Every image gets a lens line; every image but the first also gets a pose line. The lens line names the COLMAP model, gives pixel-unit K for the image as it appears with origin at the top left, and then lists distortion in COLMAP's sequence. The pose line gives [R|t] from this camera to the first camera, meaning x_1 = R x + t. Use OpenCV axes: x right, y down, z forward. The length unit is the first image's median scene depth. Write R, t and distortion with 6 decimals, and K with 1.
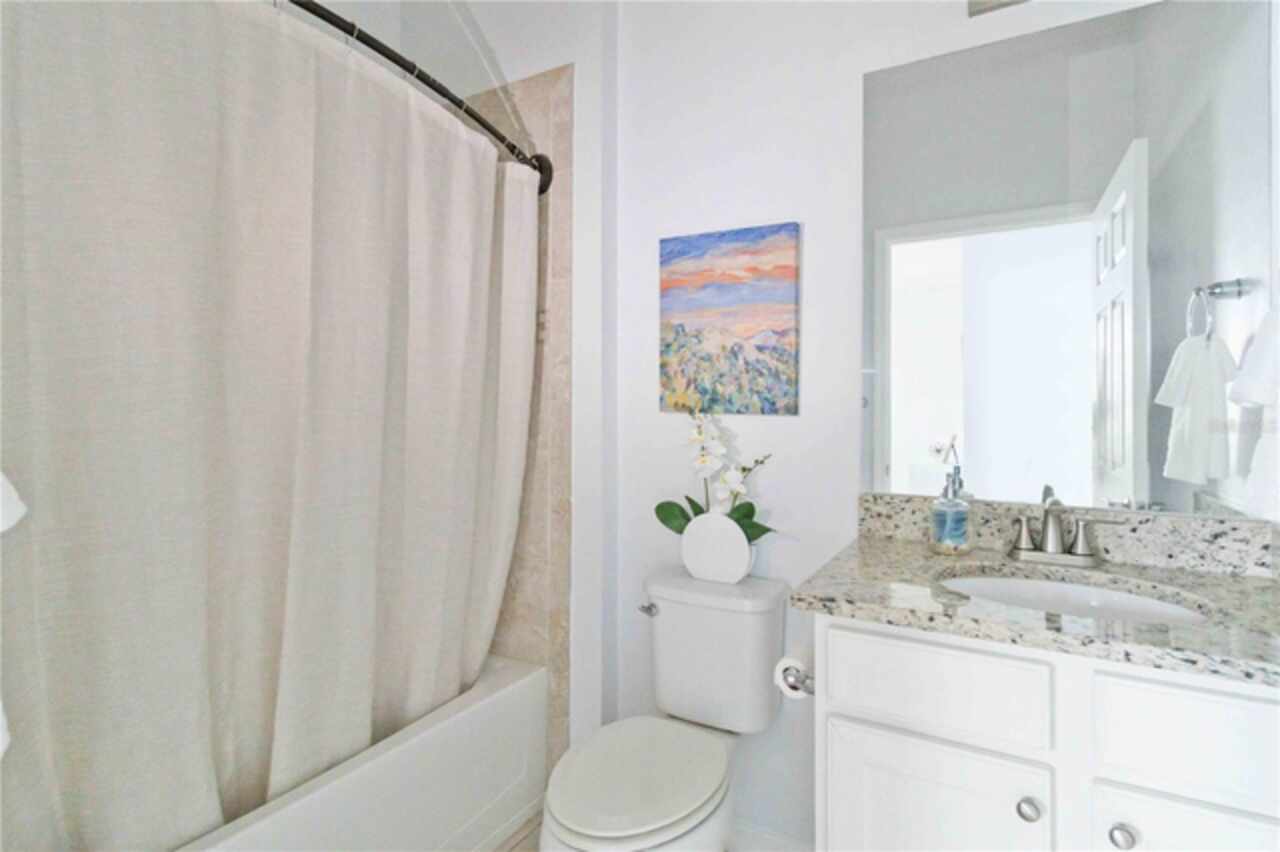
lens RADIAL K [[659.4, 0, 640.0], [0, 659.4, 426.0], [0, 0, 1]] dist [0.002045, -0.001721]
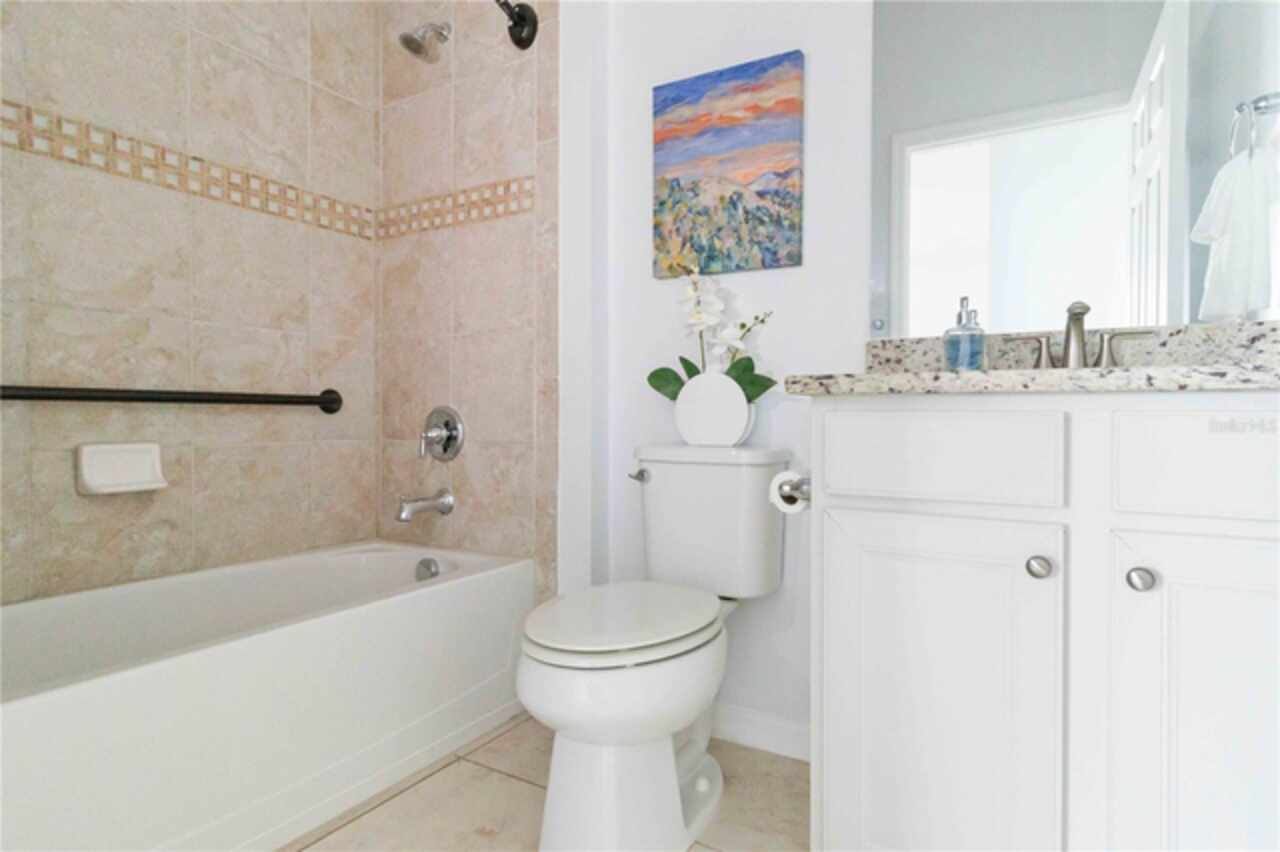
lens RADIAL K [[701.3, 0, 640.0], [0, 701.3, 426.0], [0, 0, 1]] dist [-0.003555, 0.003100]
pose [[0.999970, 0.000165, -0.007763, 0.021086], [0.000024, 0.999706, 0.024264, 0.180728], [0.007765, -0.024264, 0.999675, 0.013877]]
